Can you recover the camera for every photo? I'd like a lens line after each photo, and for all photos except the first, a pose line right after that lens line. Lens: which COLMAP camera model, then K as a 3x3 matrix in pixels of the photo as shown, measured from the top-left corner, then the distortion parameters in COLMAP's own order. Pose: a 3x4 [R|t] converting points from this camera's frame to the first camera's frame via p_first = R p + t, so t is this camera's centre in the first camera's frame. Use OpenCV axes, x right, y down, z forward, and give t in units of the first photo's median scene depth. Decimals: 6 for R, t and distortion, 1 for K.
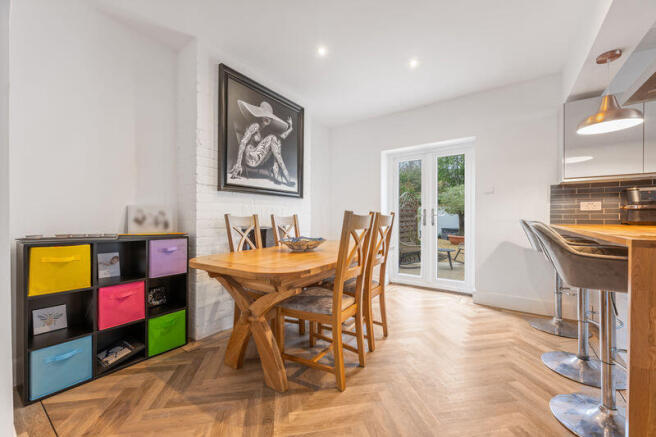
lens RADIAL K [[264.4, 0, 326.6], [0, 264.4, 218.4], [0, 0, 1]] dist [-0.003594, -0.000335]
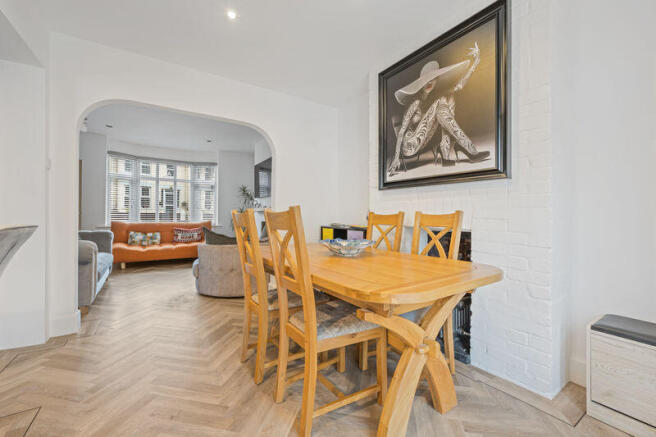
lens RADIAL K [[264.4, 0, 324.3], [0, 264.4, 214.6], [0, 0, 1]] dist [-0.003594, -0.000335]
pose [[-0.376098, -0.010085, -0.926525, 0.572109], [-0.012375, 0.999906, -0.005861, 0.001532], [0.926497, 0.009261, -0.376187, 1.002276]]
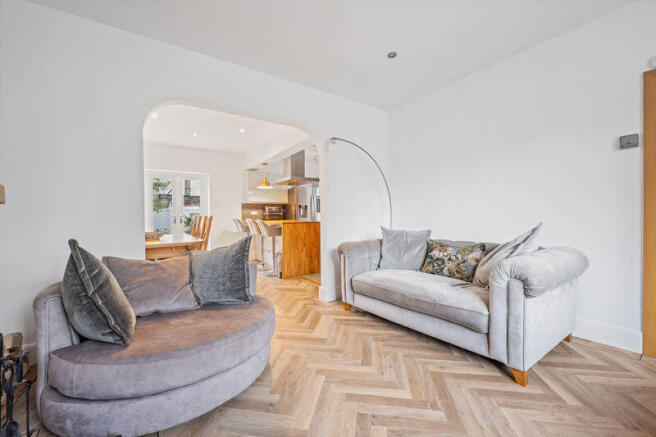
lens RADIAL K [[264.4, 0, 329.3], [0, 264.4, 217.5], [0, 0, 1]] dist [-0.003594, -0.000335]
pose [[0.337342, -0.008829, 0.941341, -0.973471], [0.016589, 0.999856, 0.003433, 0.000595], [-0.941236, 0.014458, 0.337440, -0.450938]]
